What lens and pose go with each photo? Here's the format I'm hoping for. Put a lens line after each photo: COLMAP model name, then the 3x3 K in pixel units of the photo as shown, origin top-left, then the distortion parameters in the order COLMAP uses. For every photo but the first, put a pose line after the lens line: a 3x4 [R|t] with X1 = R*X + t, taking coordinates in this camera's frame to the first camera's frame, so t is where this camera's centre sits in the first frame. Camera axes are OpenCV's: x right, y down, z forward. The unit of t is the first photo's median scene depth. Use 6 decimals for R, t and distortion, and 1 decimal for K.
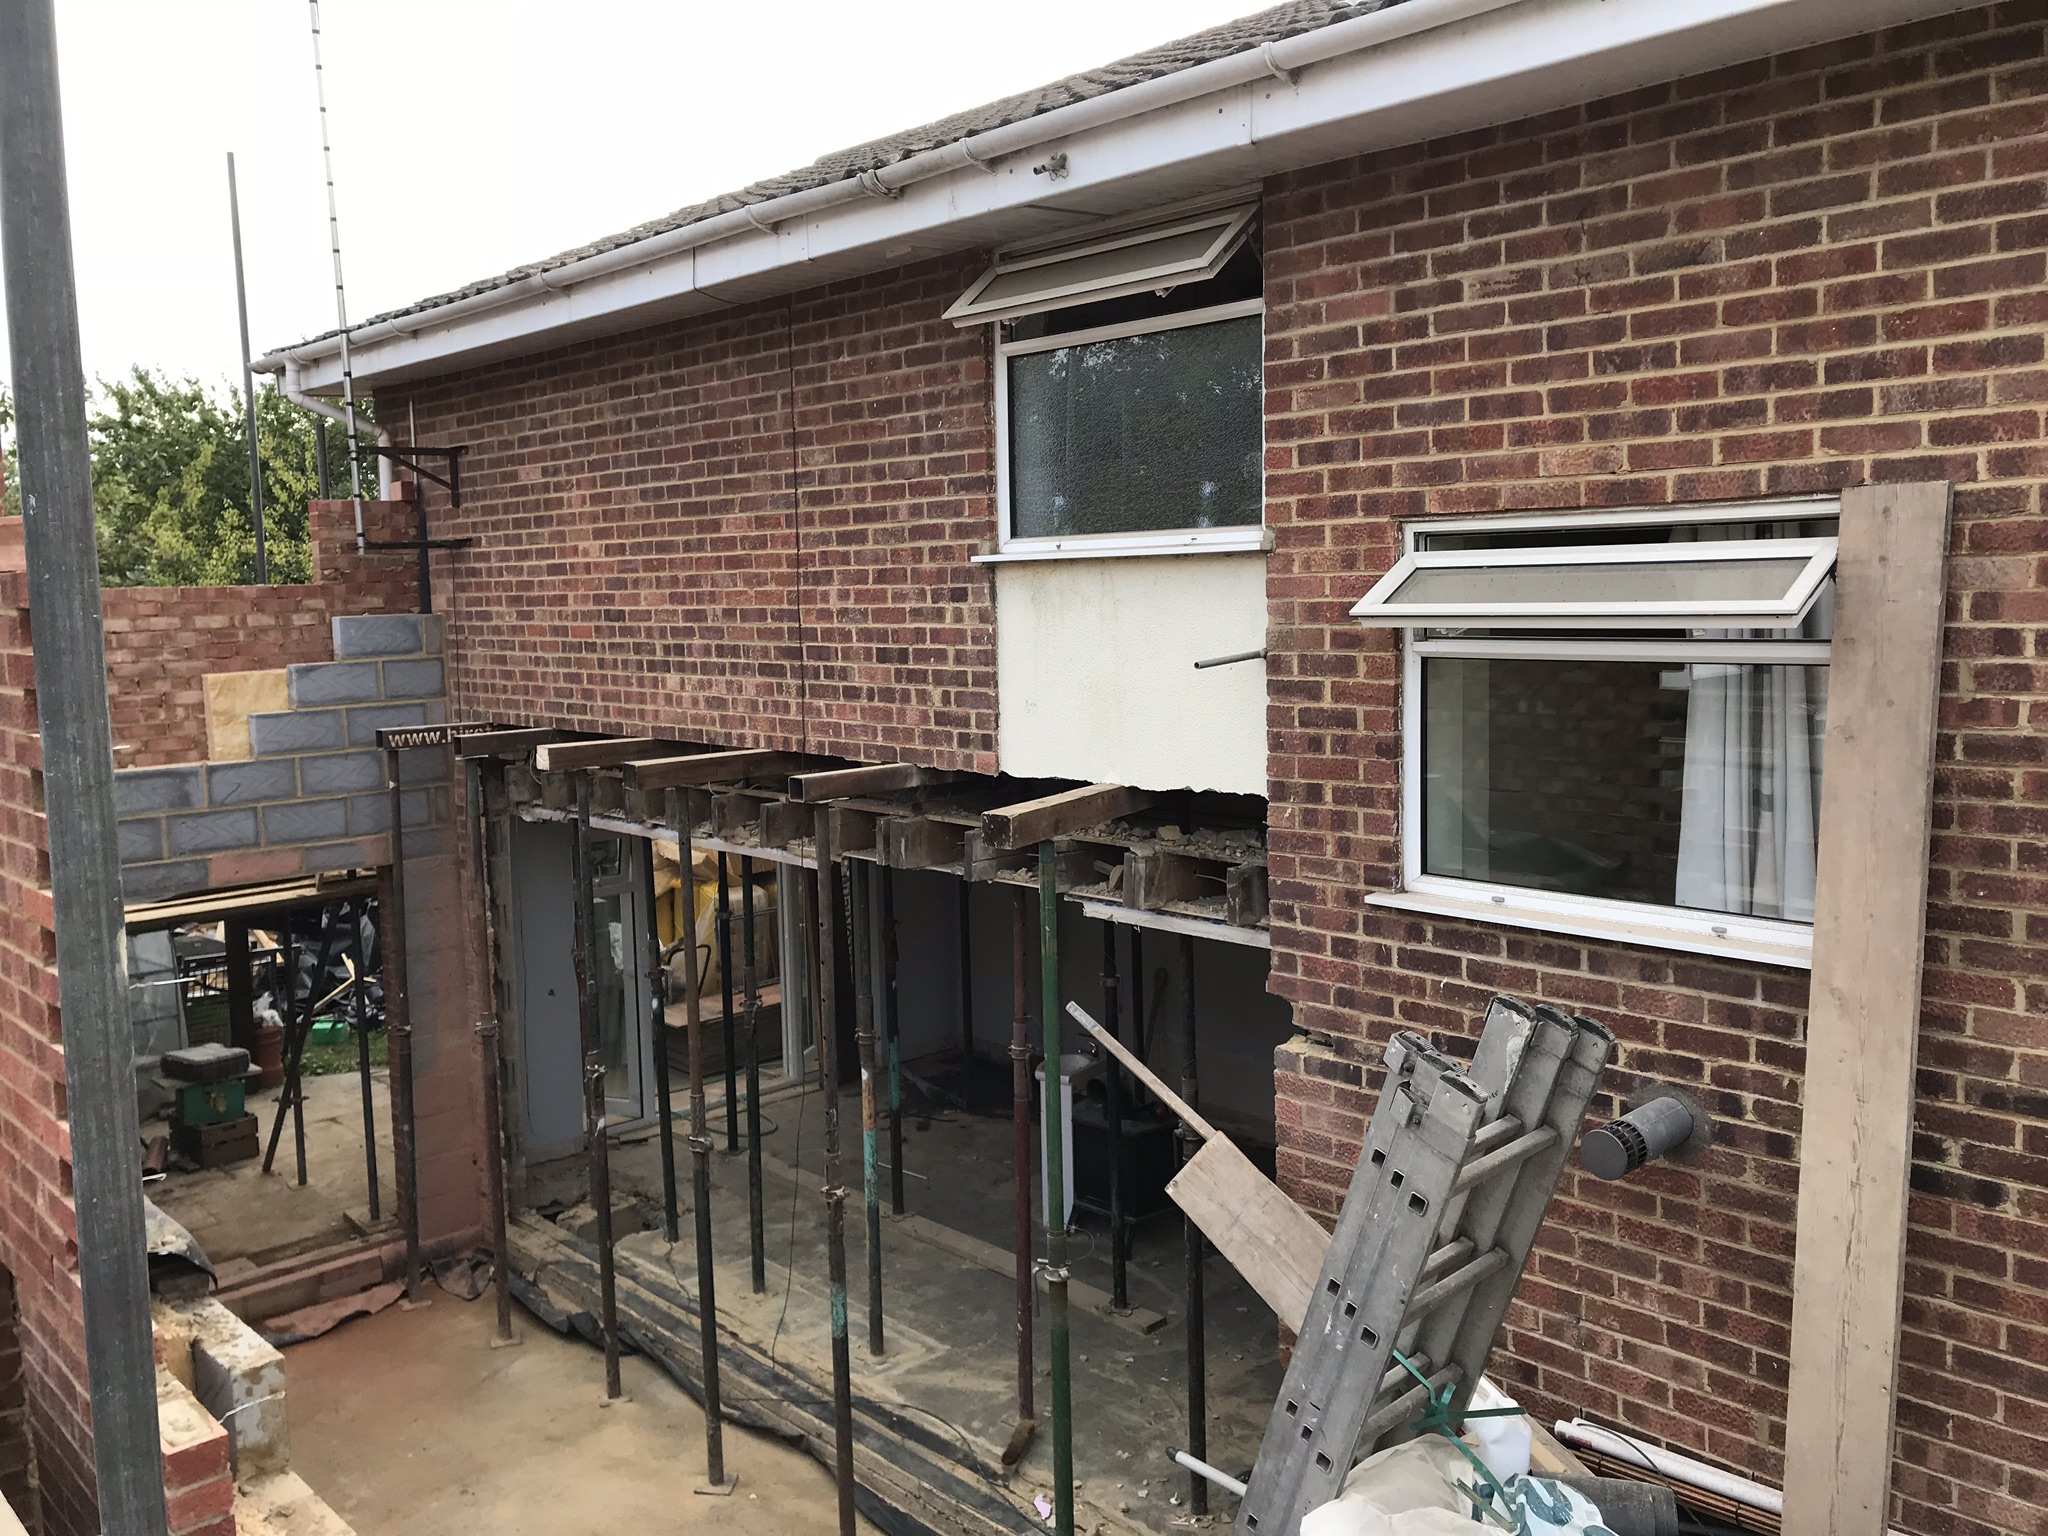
lens RADIAL K [[1657.1, 0, 1014.5], [0, 1657.1, 765.9], [0, 0, 1]] dist [0.029967, -0.009156]
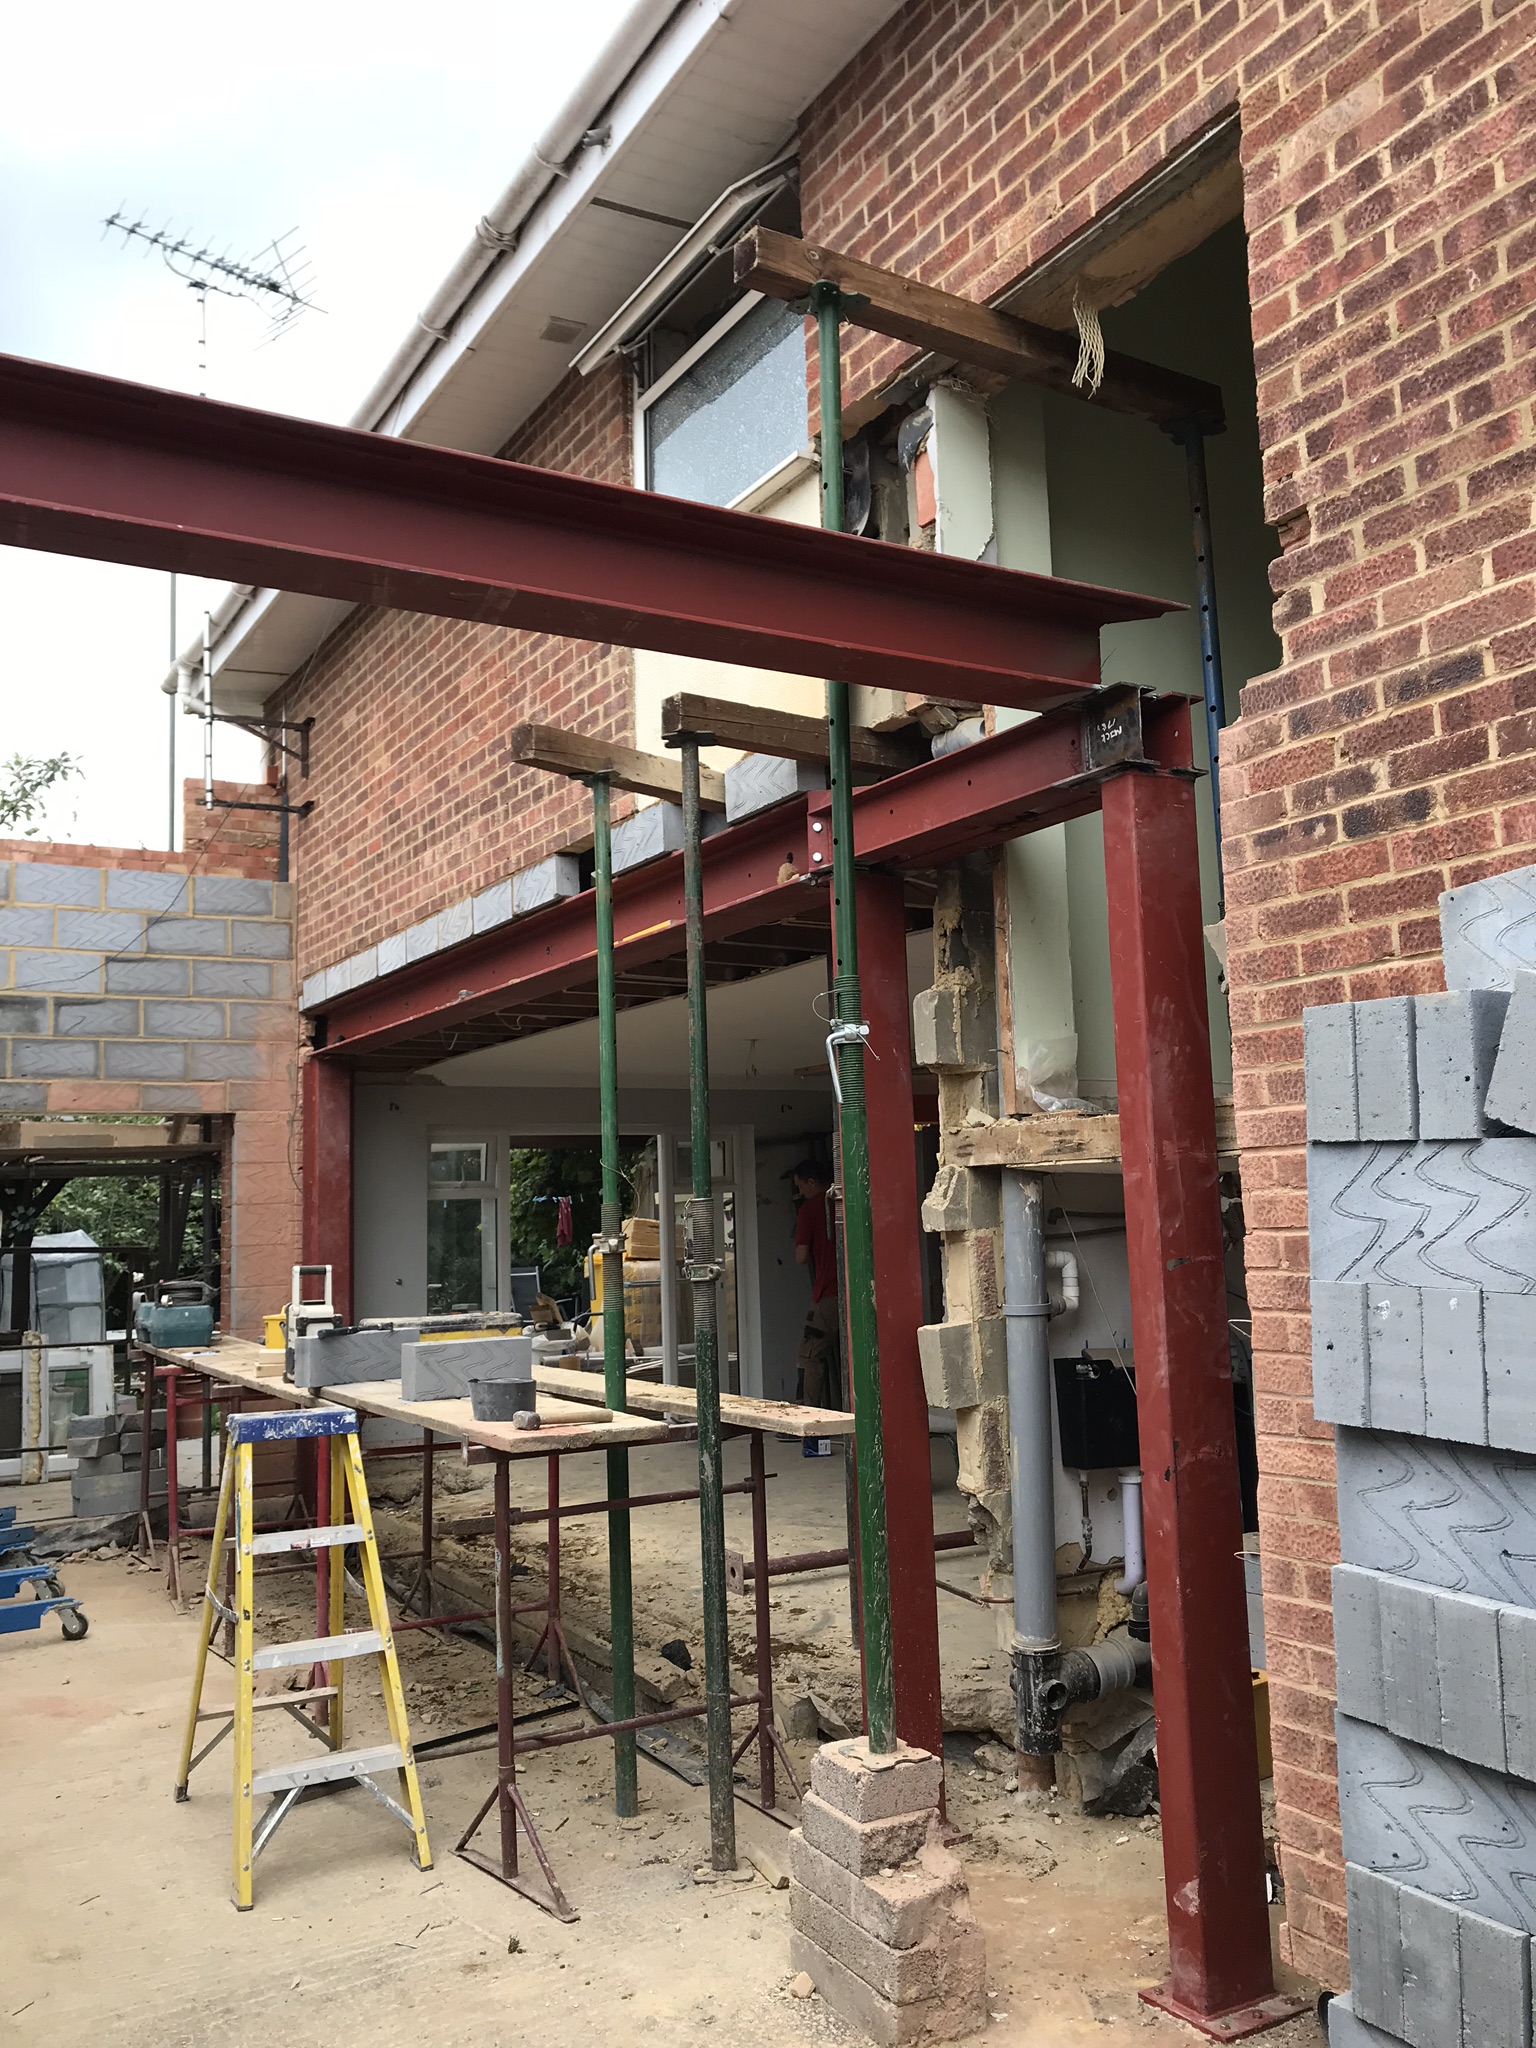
lens RADIAL K [[1657.1, 0, 774.6], [0, 1657.1, 1021.9], [0, 0, 1]] dist [0.029967, -0.009156]
pose [[0.977136, -0.034708, -0.209765, 0.394532], [-0.009631, 0.978348, -0.206740, 0.475299], [0.212398, 0.204033, 0.955645, 0.155102]]
